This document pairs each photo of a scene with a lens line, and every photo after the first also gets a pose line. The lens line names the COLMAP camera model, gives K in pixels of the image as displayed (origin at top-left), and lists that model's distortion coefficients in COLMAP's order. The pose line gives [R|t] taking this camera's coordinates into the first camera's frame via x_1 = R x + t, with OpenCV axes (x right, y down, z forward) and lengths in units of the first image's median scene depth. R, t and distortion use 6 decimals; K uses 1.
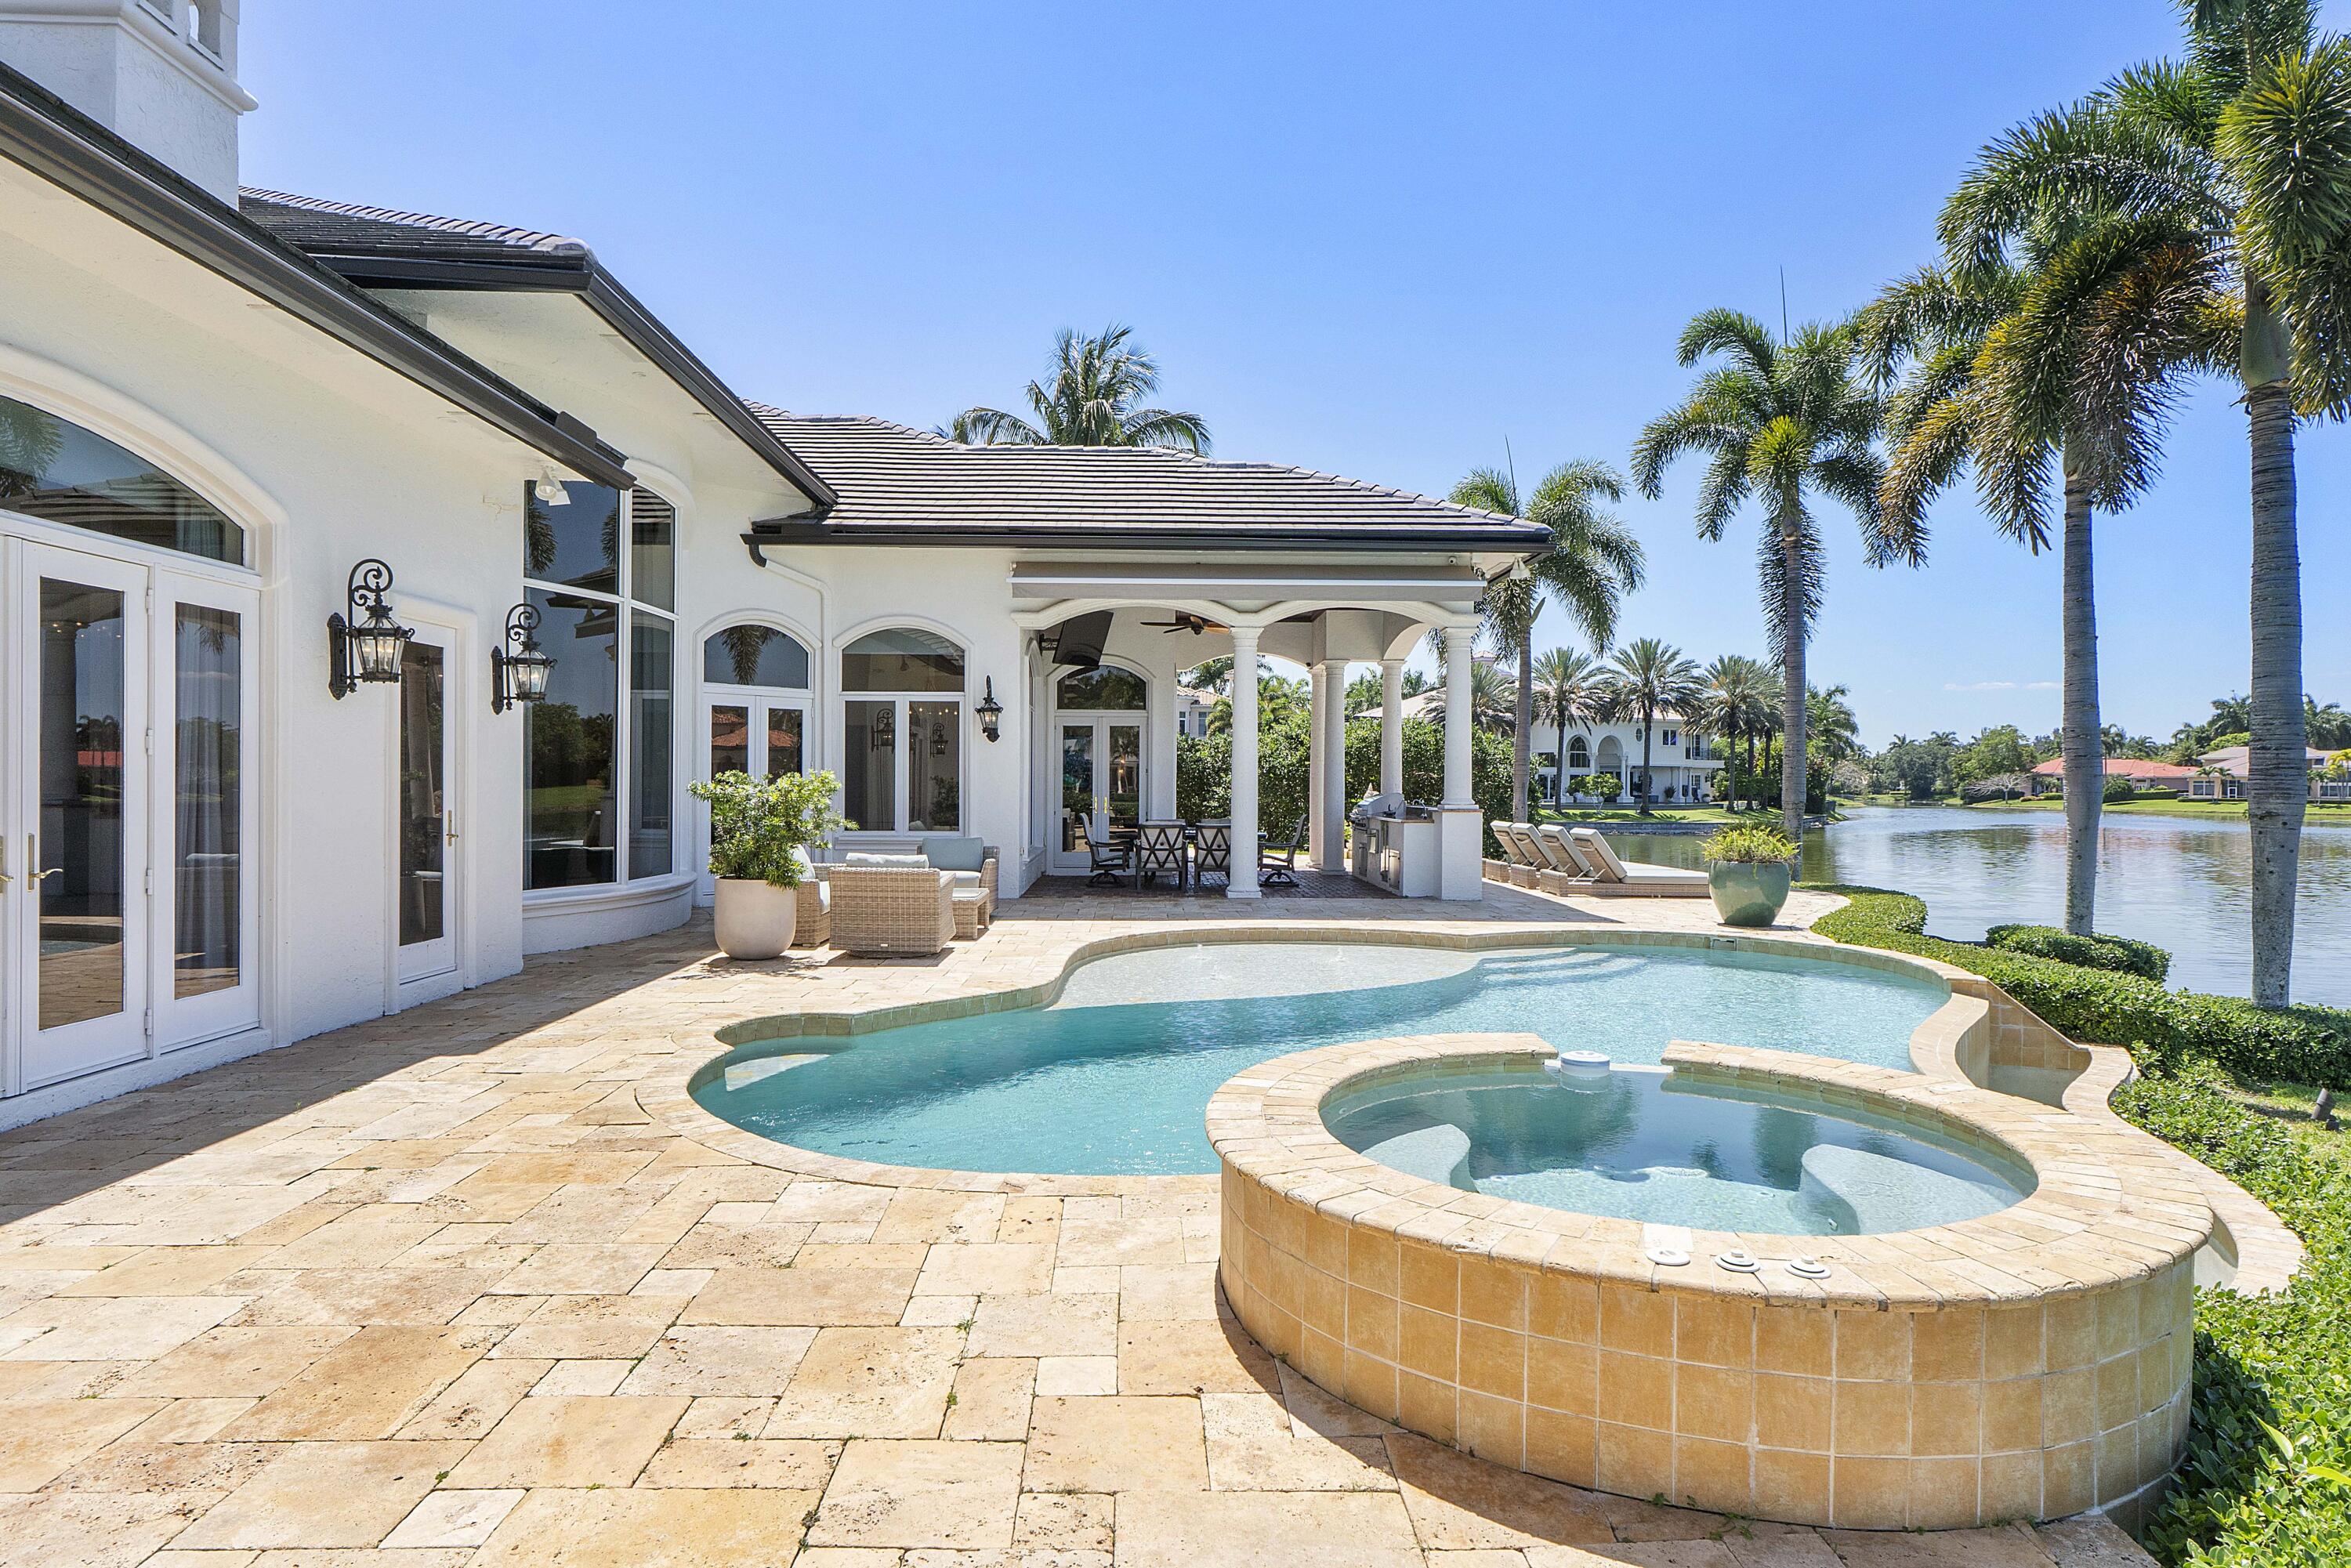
lens RADIAL K [[1291.2, 0, 1175.5], [0, 1291.2, 784.0], [0, 0, 1]] dist [-0.002433, -0.000468]
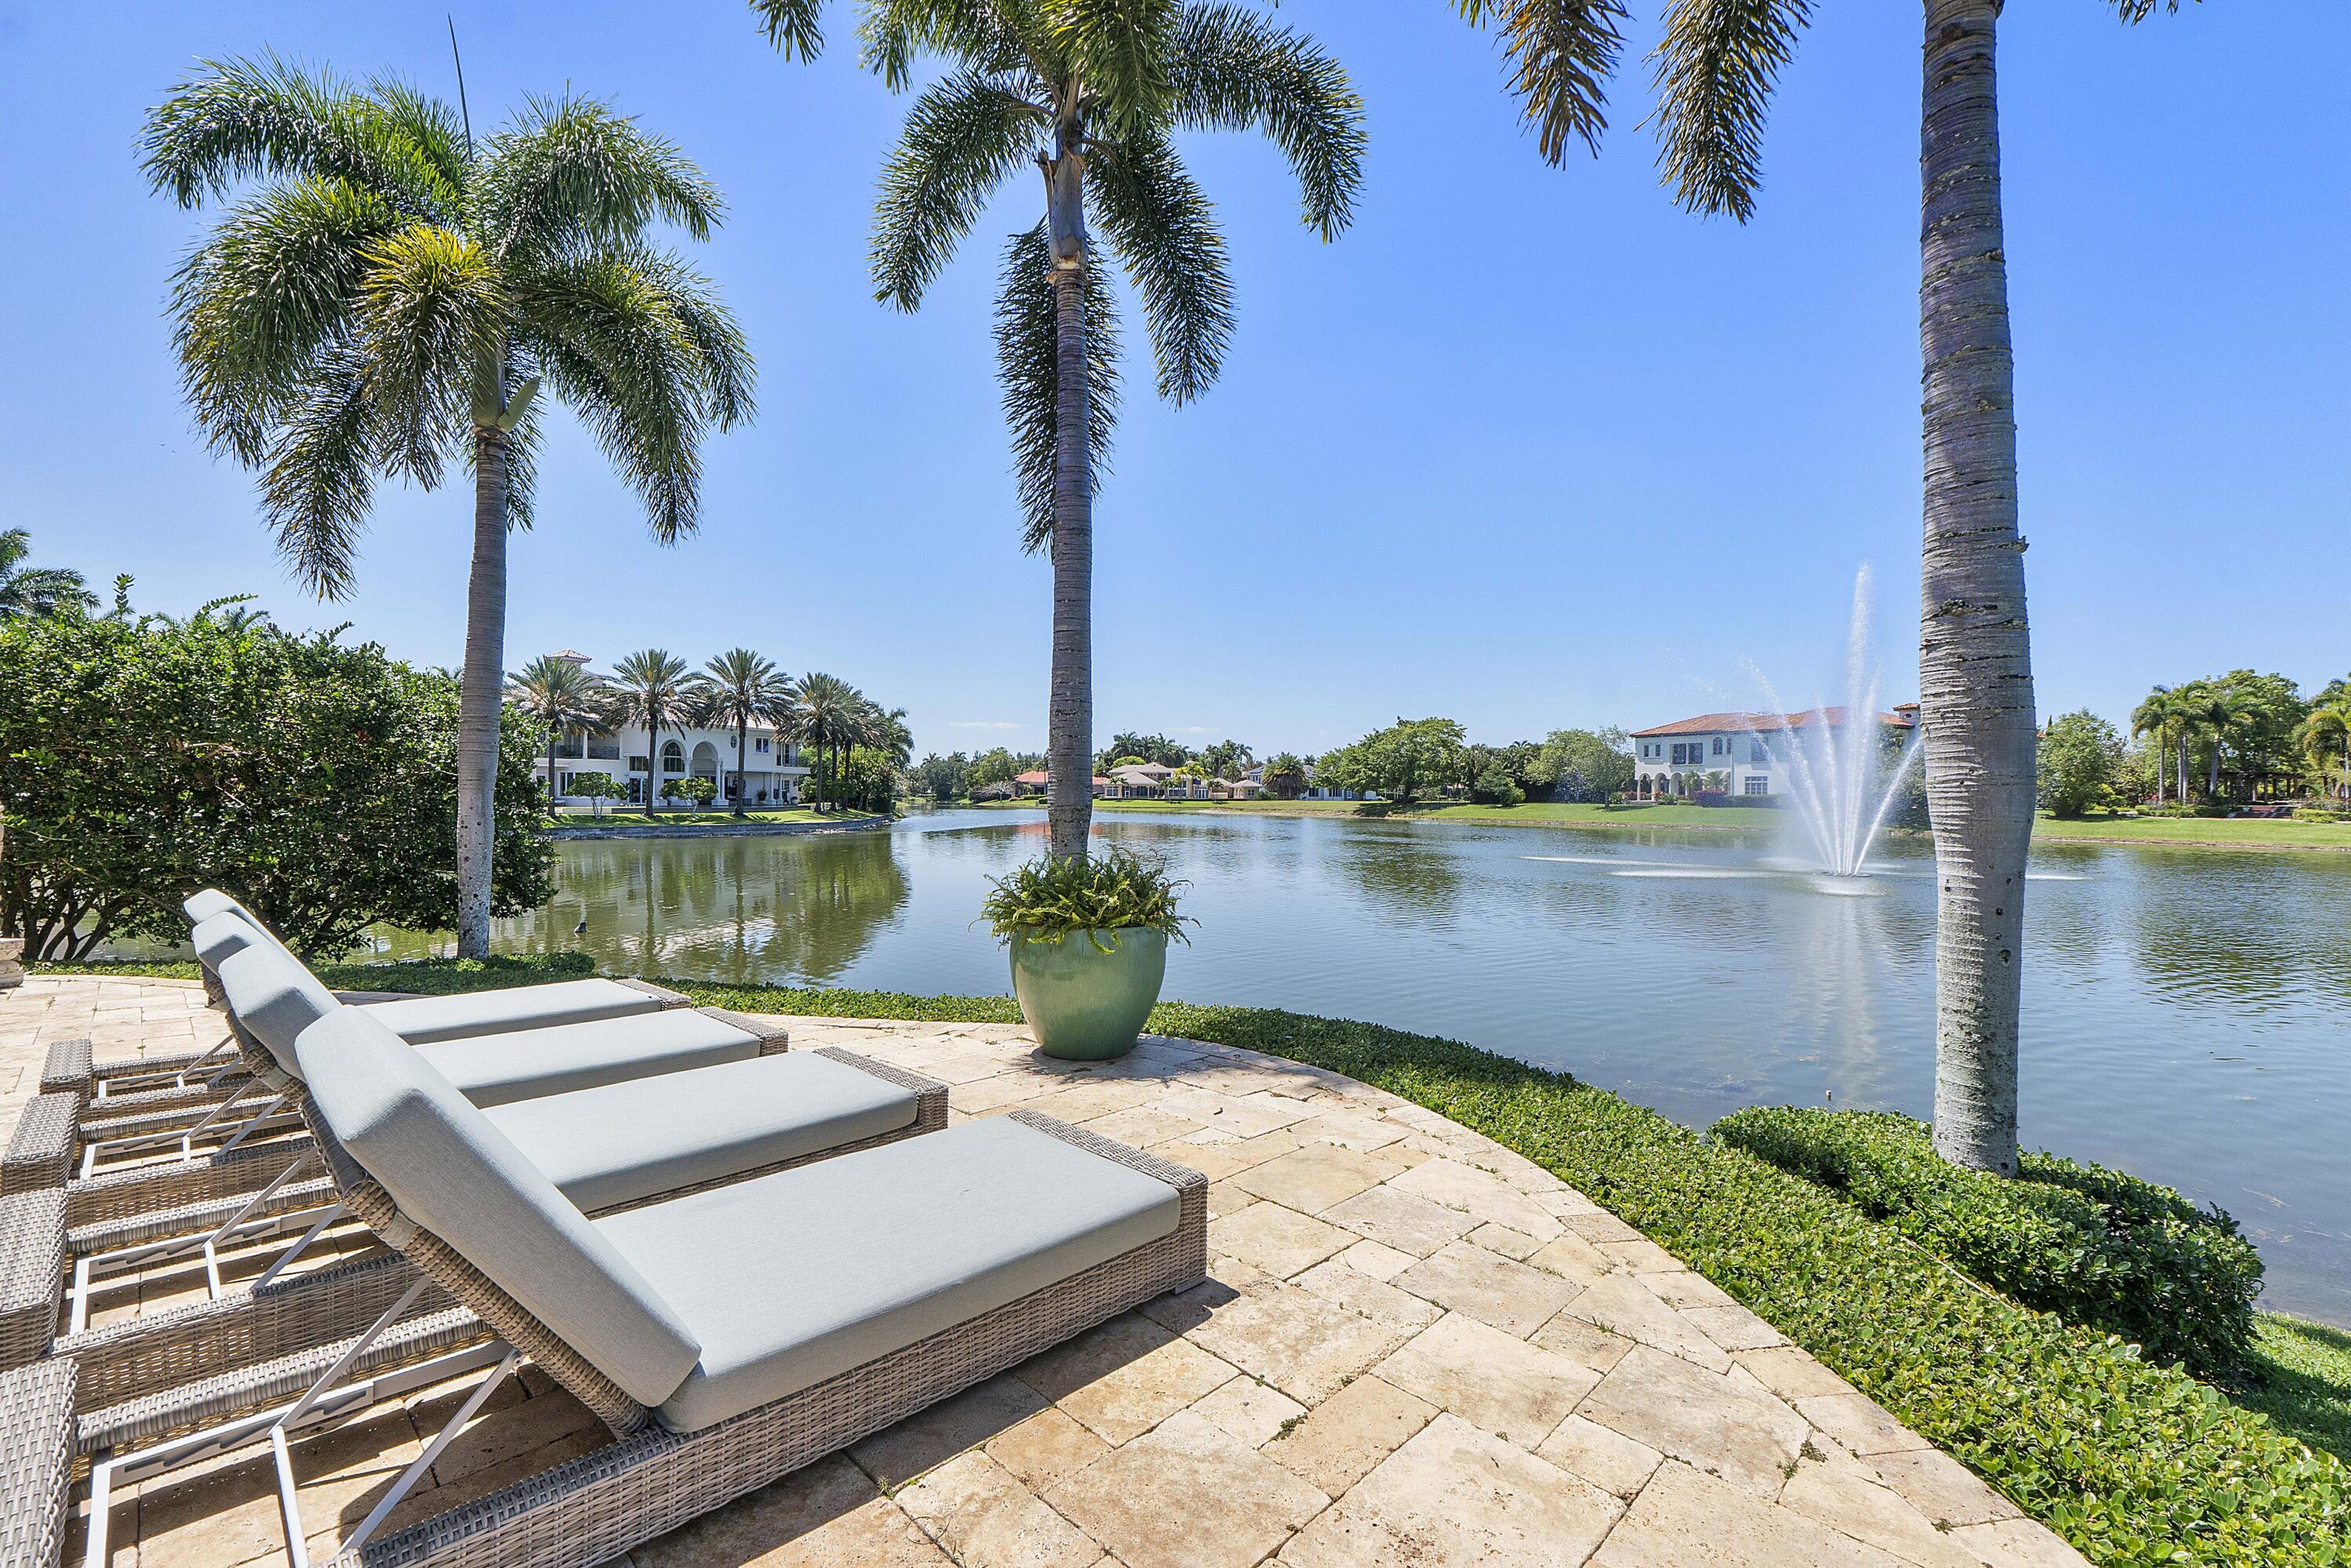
lens RADIAL K [[990.6, 0, 1183.6], [0, 990.6, 783.6], [0, 0, 1]] dist [-0.004017, -0.000441]
pose [[0.715993, 0.004350, 0.698094, 0.054081], [-0.000104, 0.999981, -0.006124, 0.001493], [-0.698108, 0.004312, 0.715980, 0.153715]]
